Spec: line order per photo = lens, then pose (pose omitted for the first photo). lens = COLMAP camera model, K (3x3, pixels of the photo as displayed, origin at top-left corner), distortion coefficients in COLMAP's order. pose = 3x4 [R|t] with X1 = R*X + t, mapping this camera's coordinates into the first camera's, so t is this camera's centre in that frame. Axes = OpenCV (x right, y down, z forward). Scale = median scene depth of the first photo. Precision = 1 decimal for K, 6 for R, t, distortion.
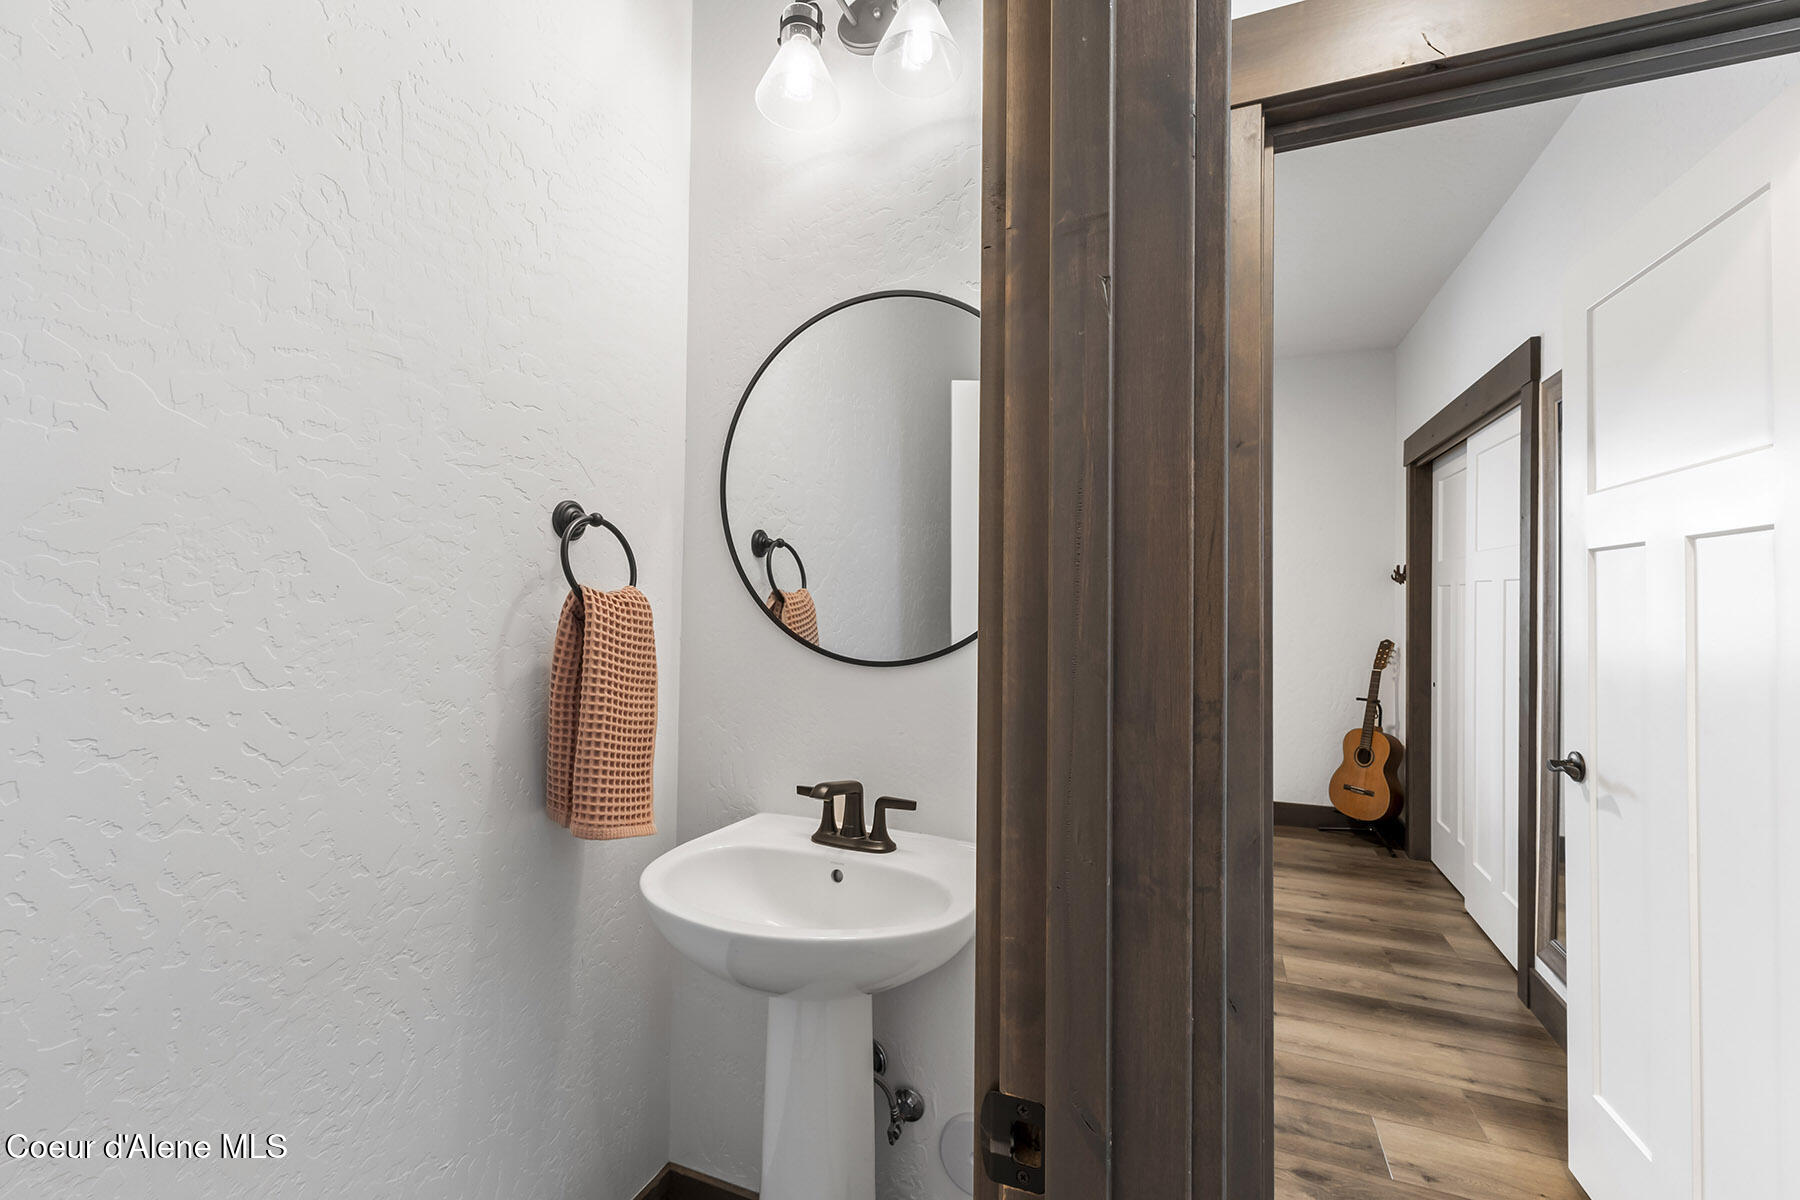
lens RADIAL K [[760.5, 0, 892.7], [0, 760.5, 597.8], [0, 0, 1]] dist [0.007814, -0.001173]
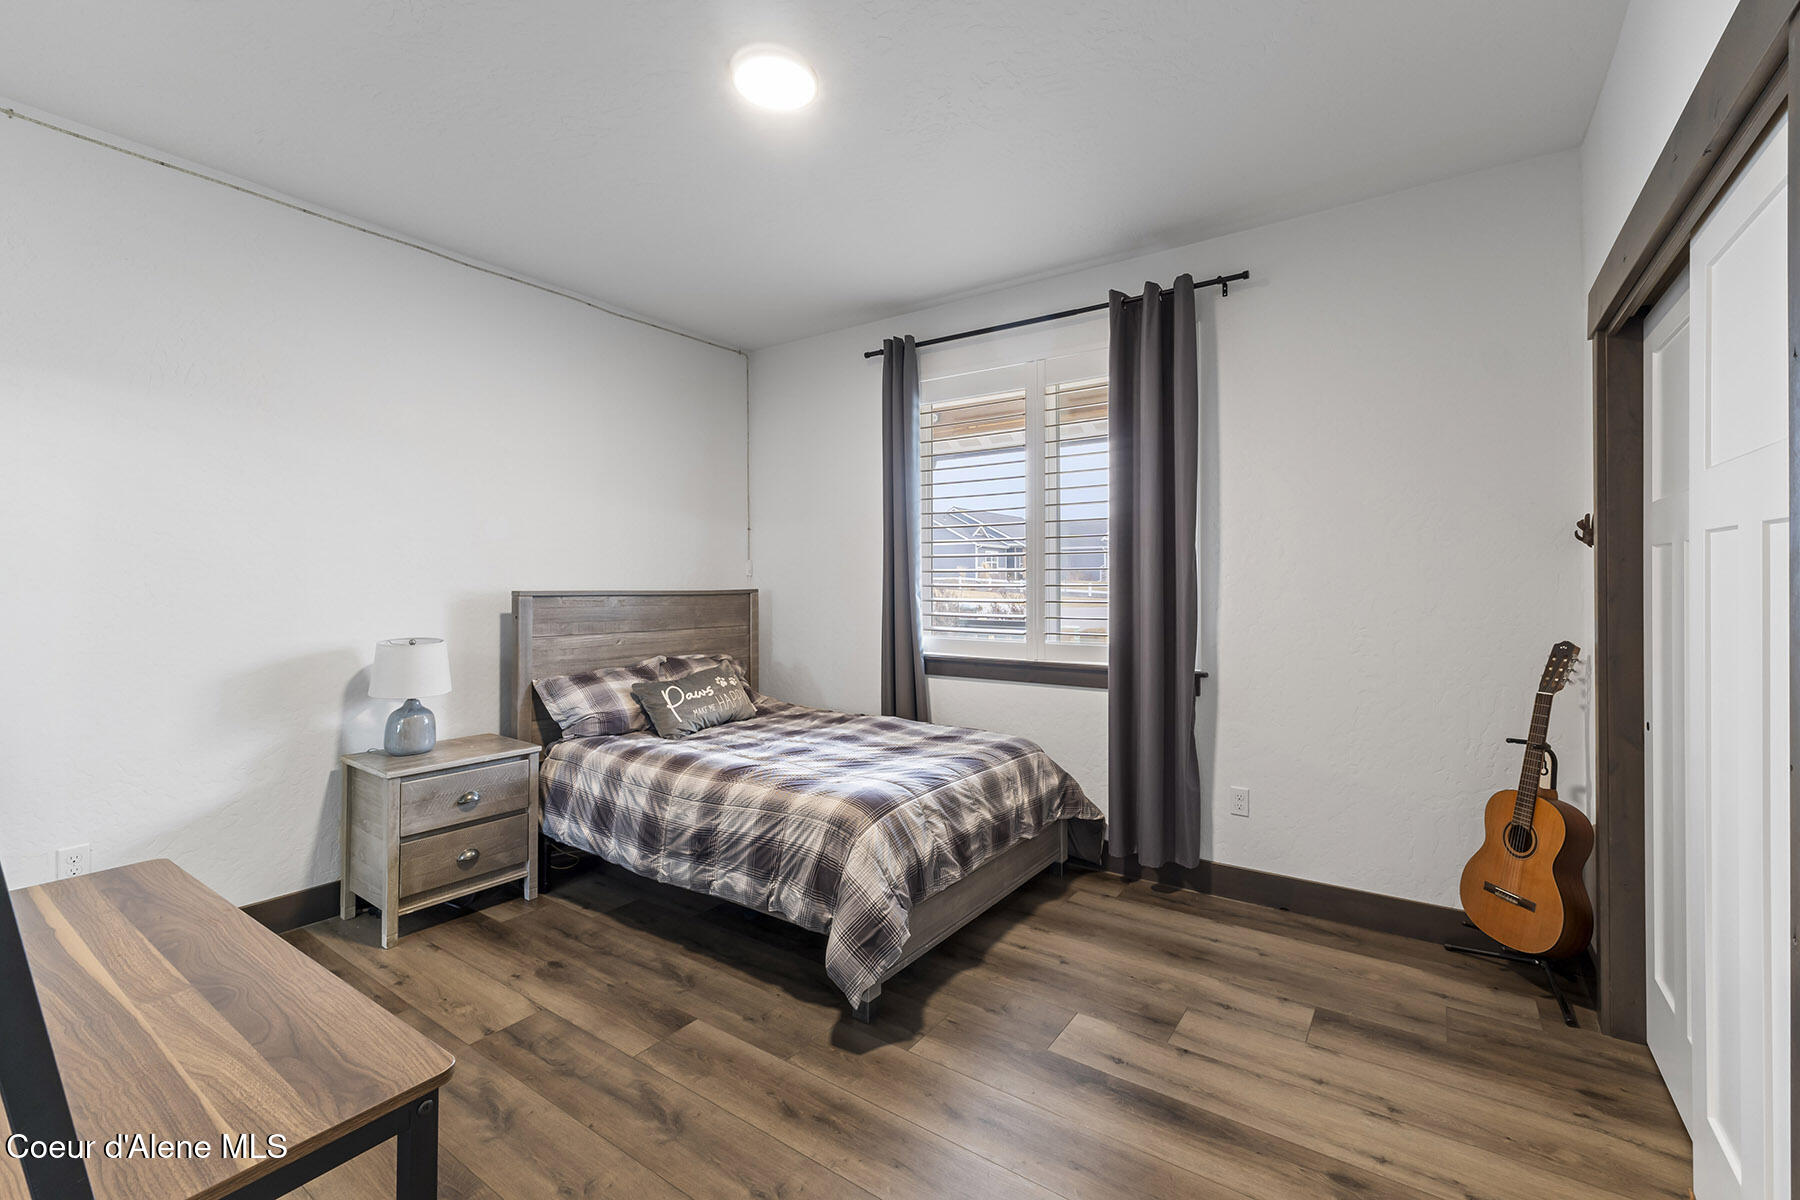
lens RADIAL K [[760.5, 0, 912.6], [0, 760.5, 584.0], [0, 0, 1]] dist [0.007814, -0.001173]
pose [[0.976497, -0.009212, -0.215334, 0.292247], [0.010176, 0.999943, 0.003368, 0.003825], [0.215291, -0.005480, 0.976535, 0.326397]]
